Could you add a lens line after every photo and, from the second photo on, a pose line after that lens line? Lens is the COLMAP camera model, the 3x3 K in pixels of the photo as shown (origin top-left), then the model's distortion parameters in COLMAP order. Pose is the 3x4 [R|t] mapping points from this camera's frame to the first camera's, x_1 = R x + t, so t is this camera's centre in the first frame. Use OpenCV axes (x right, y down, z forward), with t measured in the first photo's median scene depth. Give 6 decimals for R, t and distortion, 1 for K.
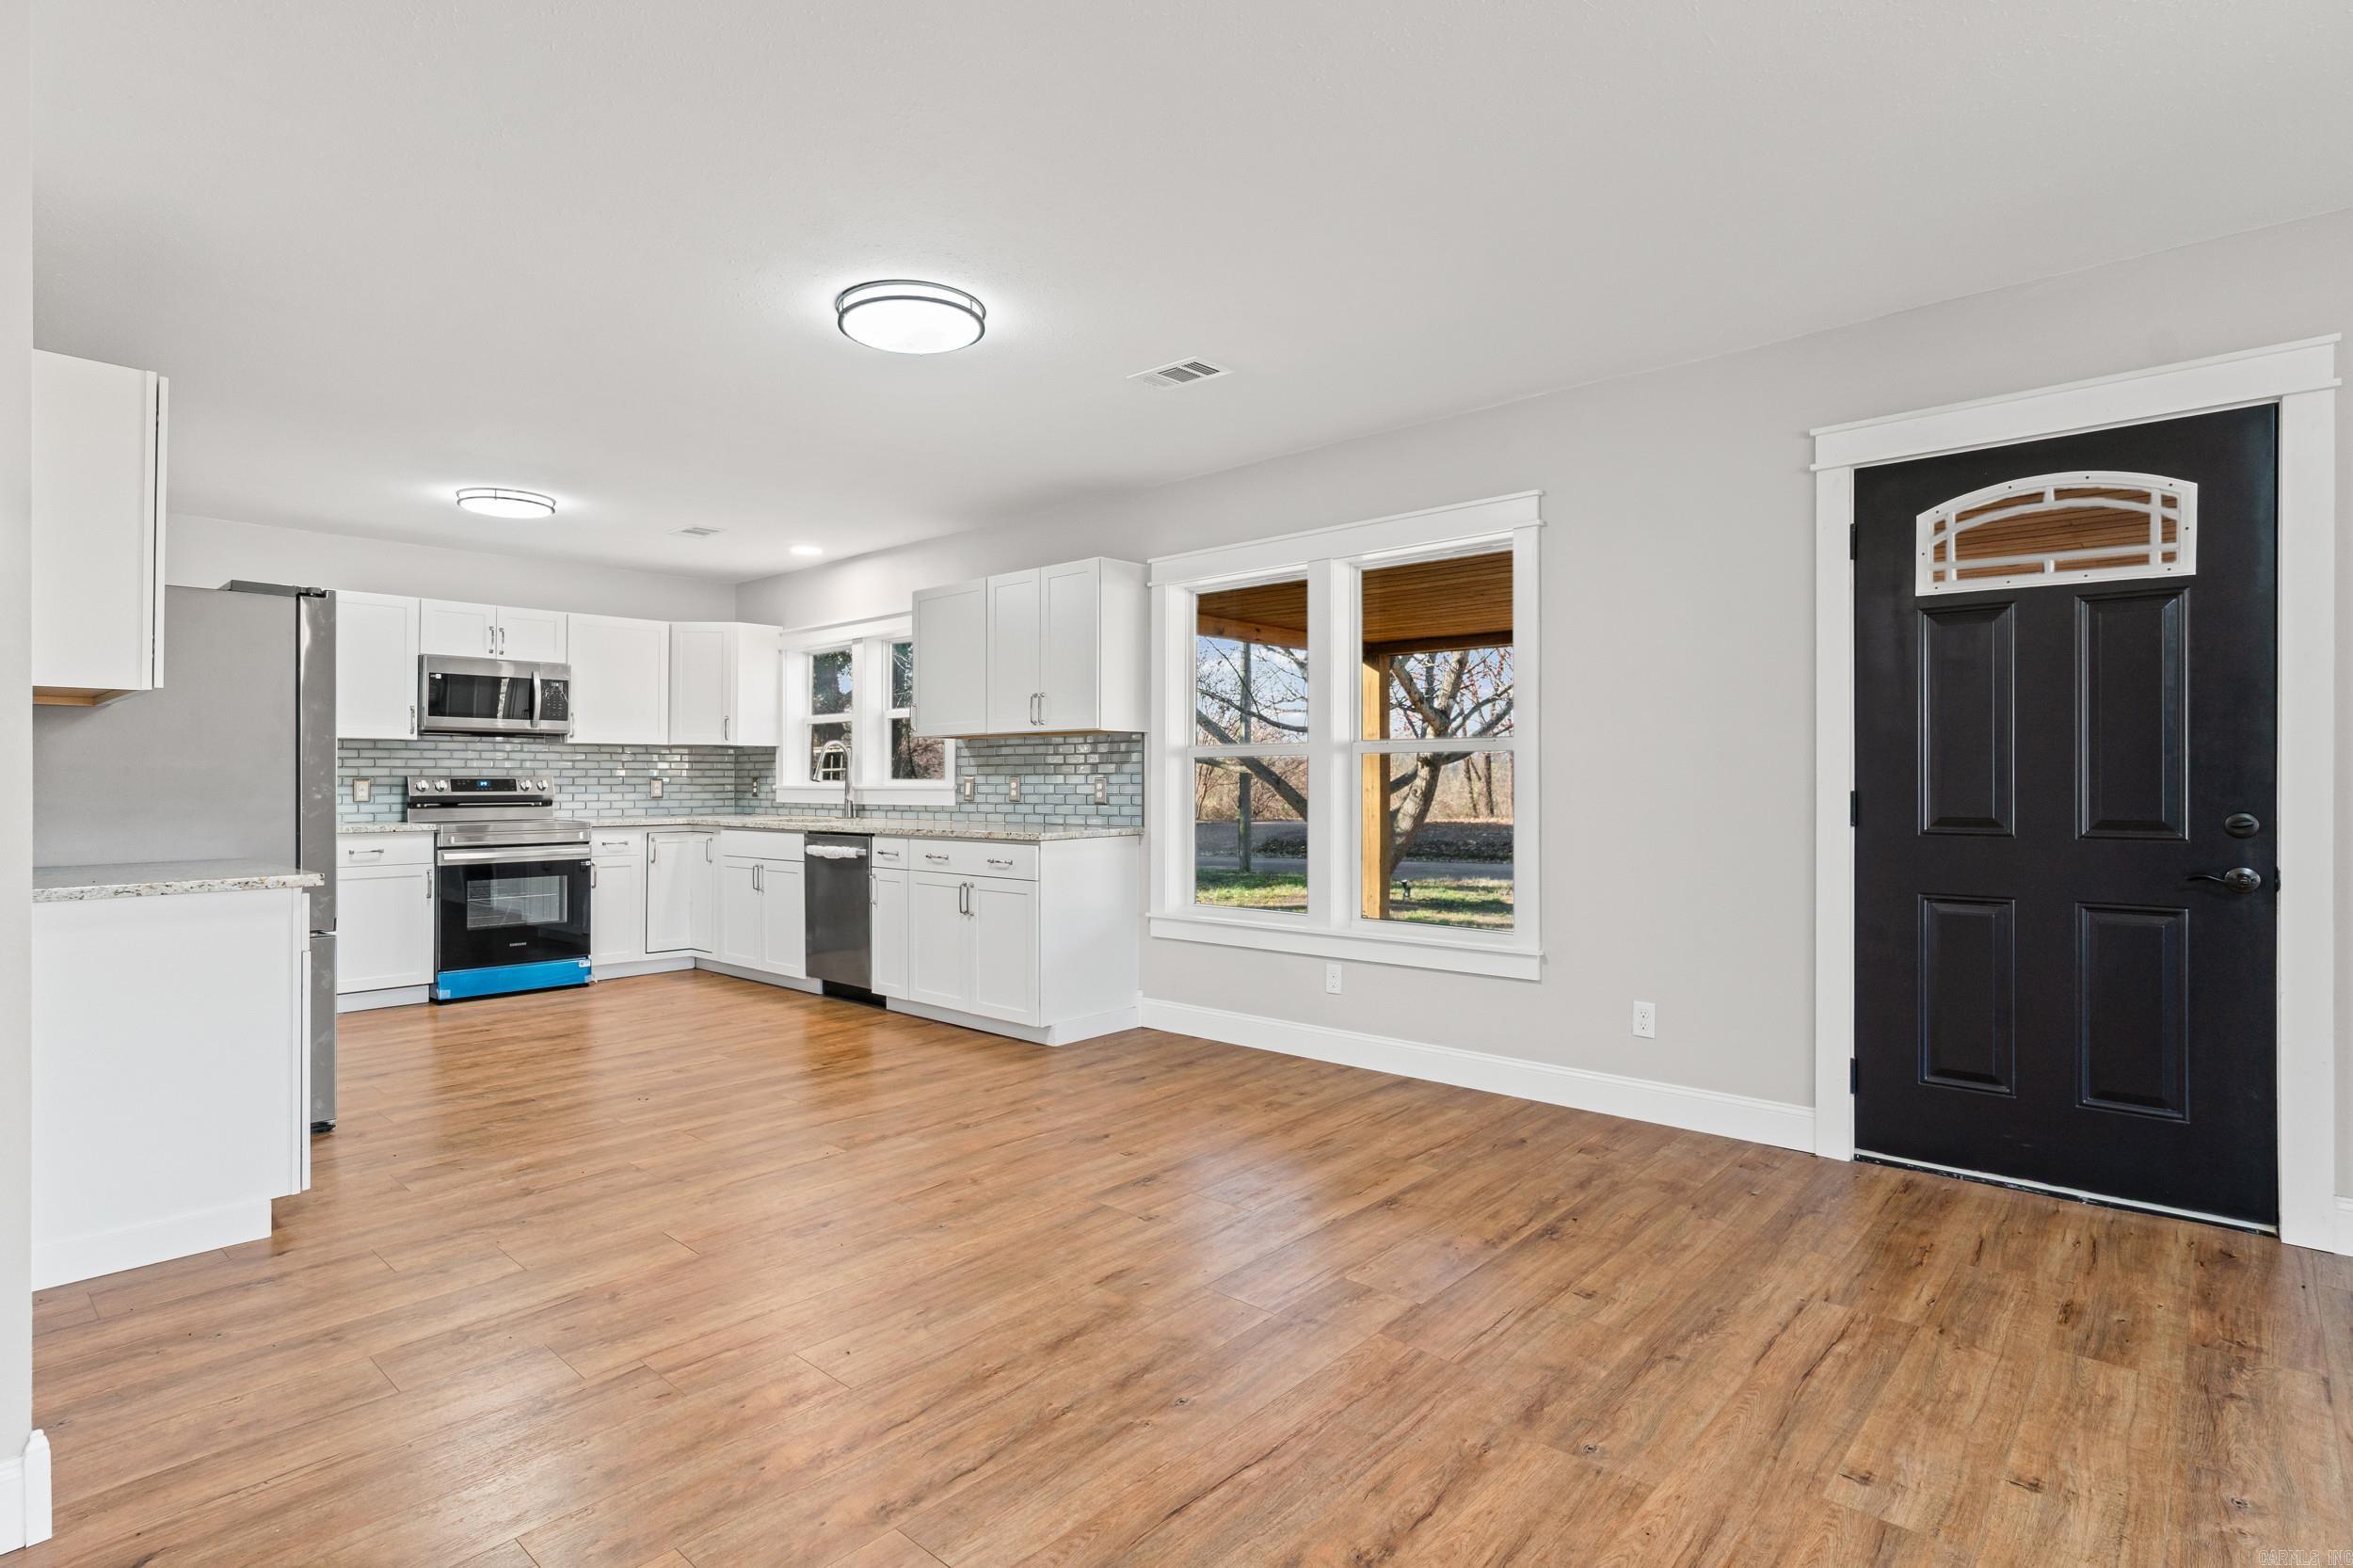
lens RADIAL K [[1181.4, 0, 1193.1], [0, 1181.4, 775.7], [0, 0, 1]] dist [-0.009206, 0.005983]
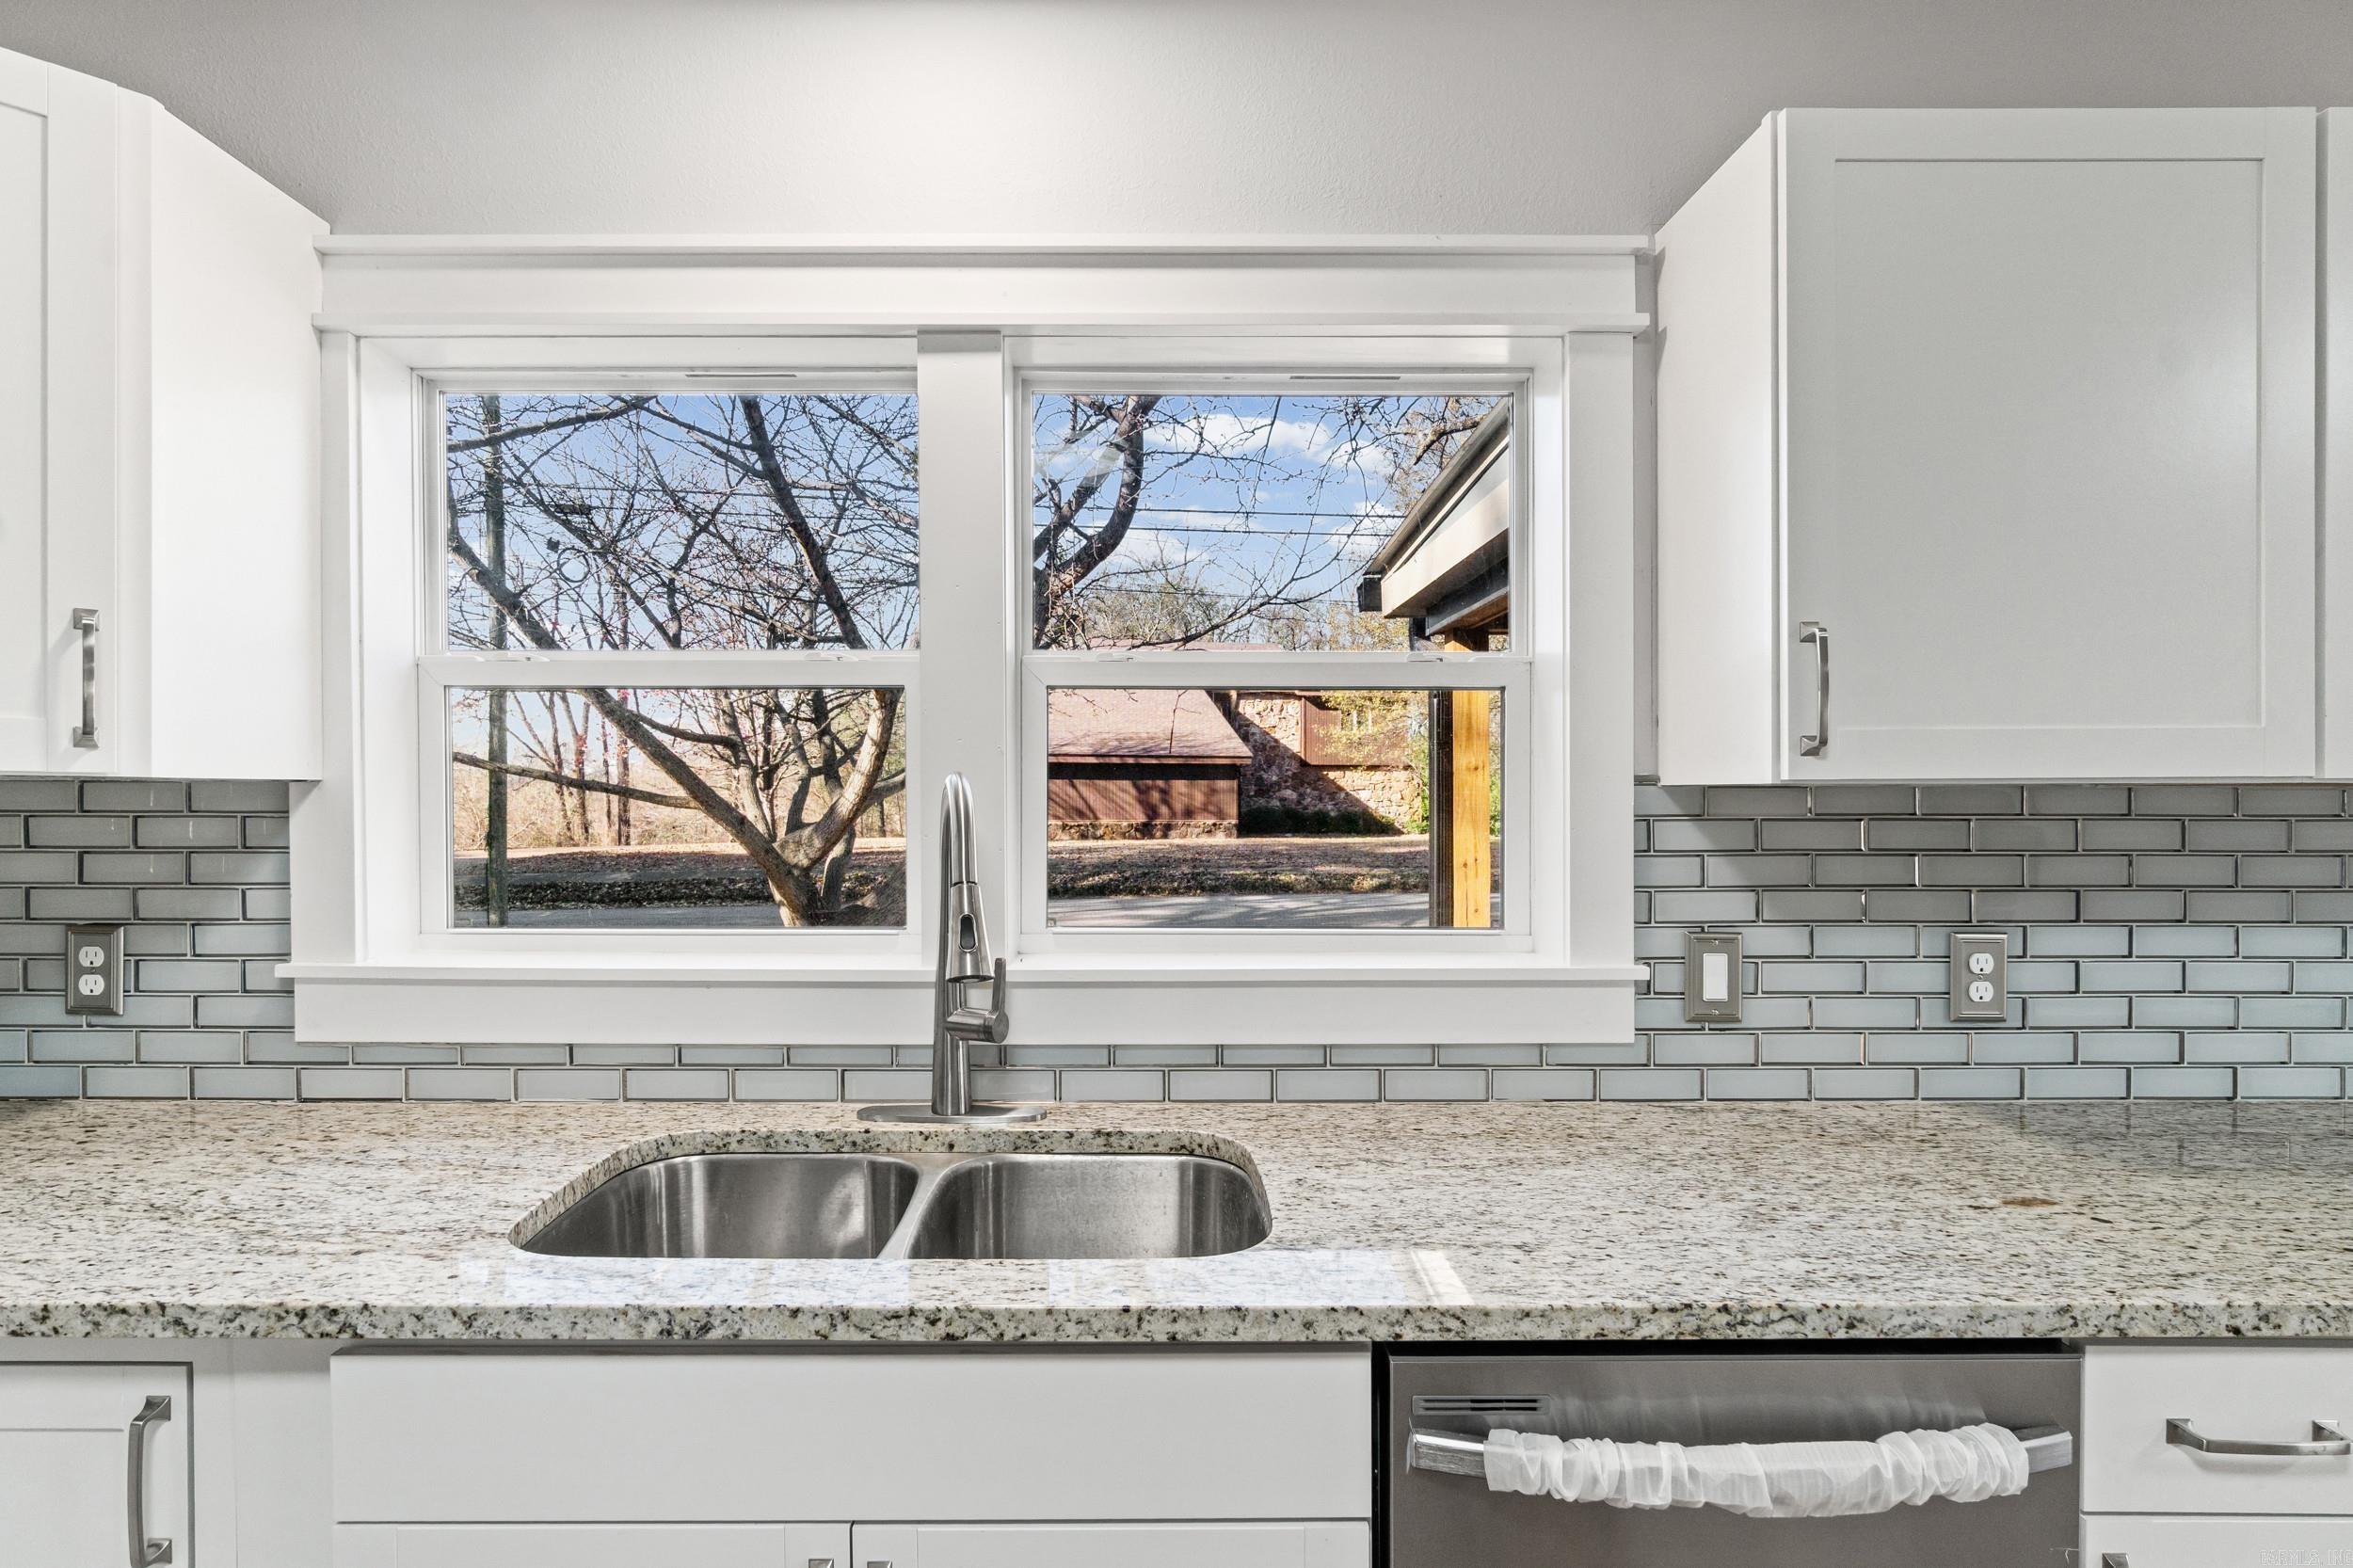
lens RADIAL K [[1181.4, 0, 1174.8], [0, 1181.4, 788.1], [0, 0, 1]] dist [-0.009206, 0.005983]
pose [[0.743634, 0.003384, 0.668578, -0.449761], [-0.009098, 0.999946, 0.005059, -0.030454], [-0.668525, -0.009845, 0.743625, 0.879716]]
